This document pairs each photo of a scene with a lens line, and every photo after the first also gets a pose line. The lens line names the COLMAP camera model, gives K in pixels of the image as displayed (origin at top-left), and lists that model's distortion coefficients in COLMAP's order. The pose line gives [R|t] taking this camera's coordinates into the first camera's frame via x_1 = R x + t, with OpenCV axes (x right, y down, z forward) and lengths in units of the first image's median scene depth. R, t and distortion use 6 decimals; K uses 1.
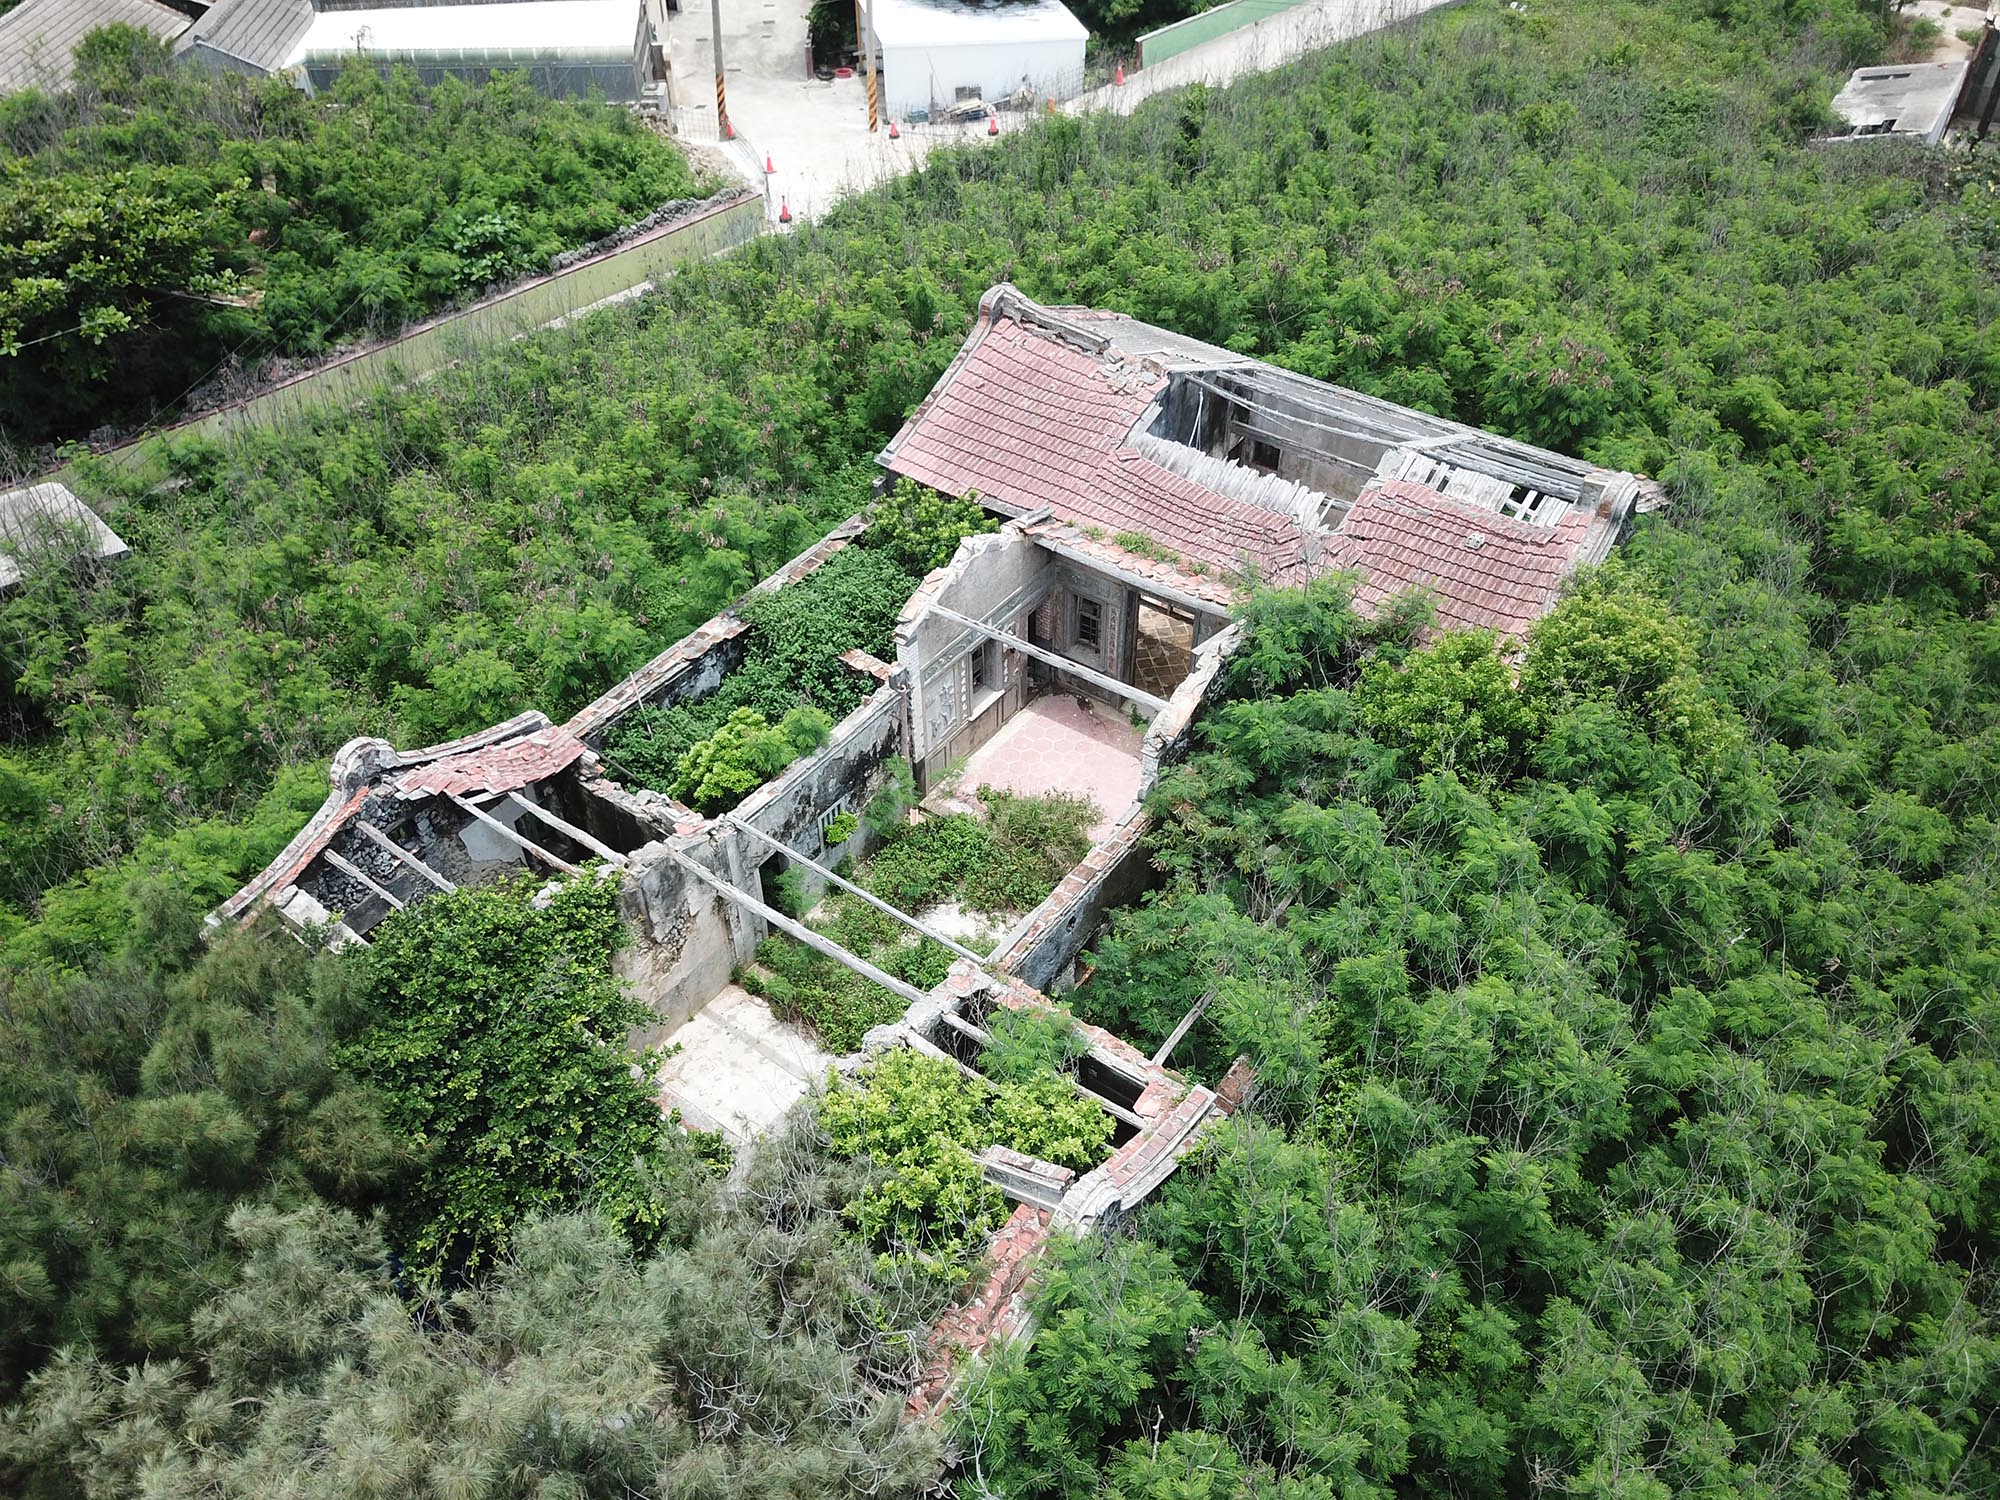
lens RADIAL K [[1540.5, 0, 982.0], [0, 1540.5, 763.3], [0, 0, 1]] dist [-0.001277, 0.004881]
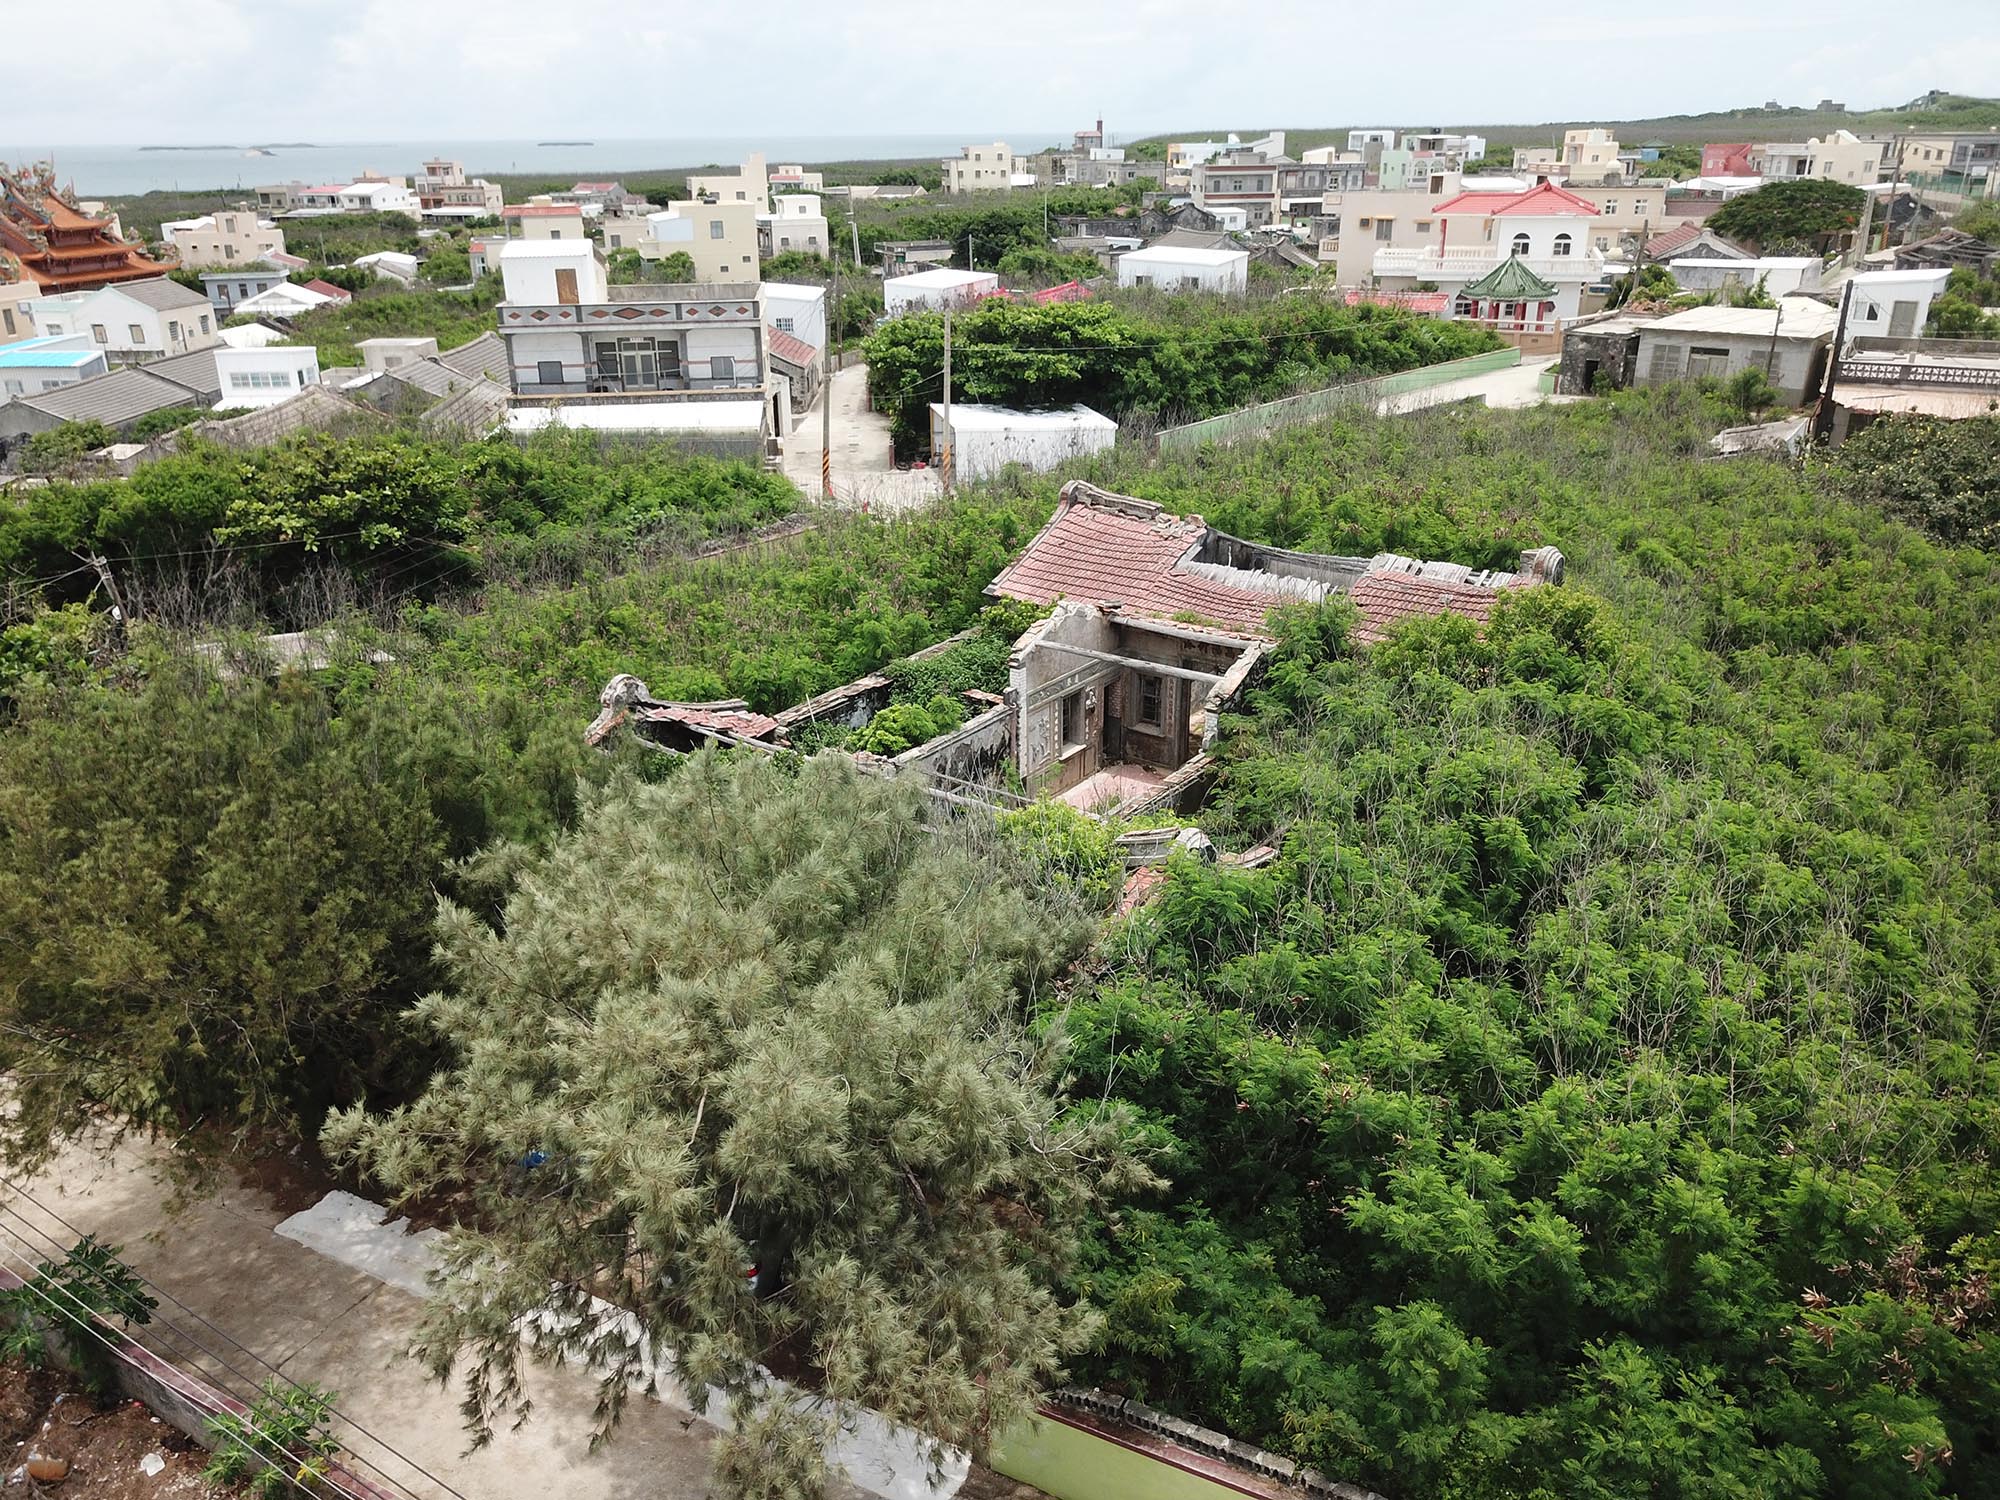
lens RADIAL K [[1536.4, 0, 968.7], [0, 1536.4, 789.9], [0, 0, 1]] dist [0.011412, -0.029708]
pose [[0.999914, 0.006518, -0.011386, -0.070612], [-0.009783, 0.948687, -0.316064, 0.406949], [0.008741, 0.316148, 0.948670, -0.197025]]
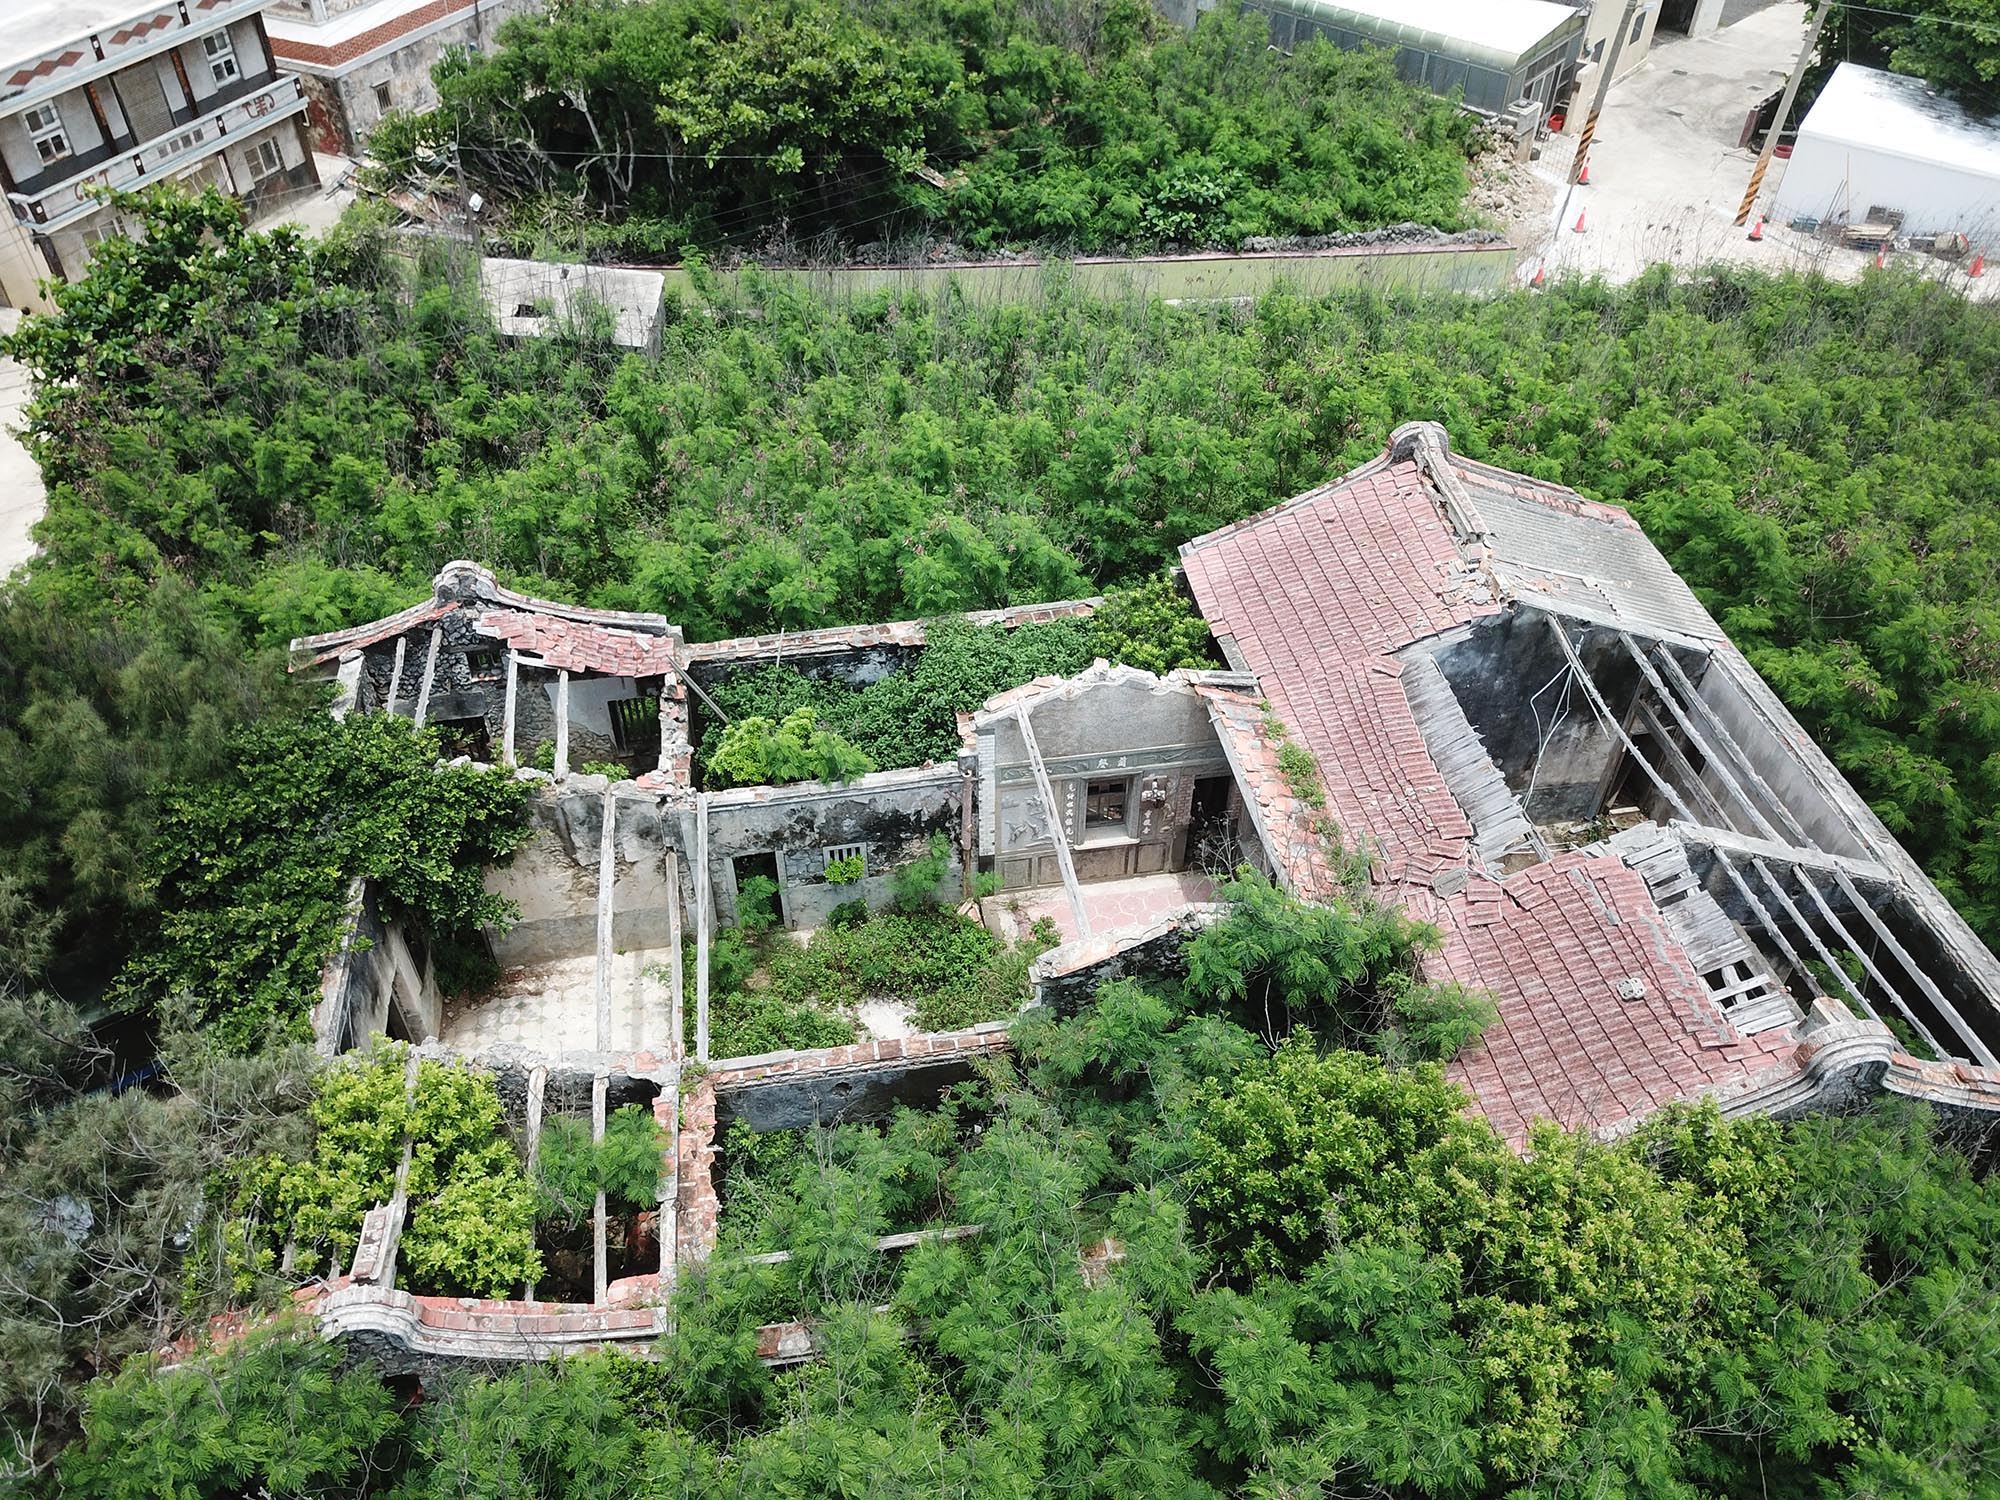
lens RADIAL K [[1540.5, 0, 982.0], [0, 1540.5, 763.3], [0, 0, 1]] dist [-0.001277, 0.004881]
pose [[0.715461, 0.483581, -0.504247, 0.388484], [-0.470230, 0.867102, 0.164369, -0.197183], [0.516719, 0.119512, 0.847772, 0.221304]]
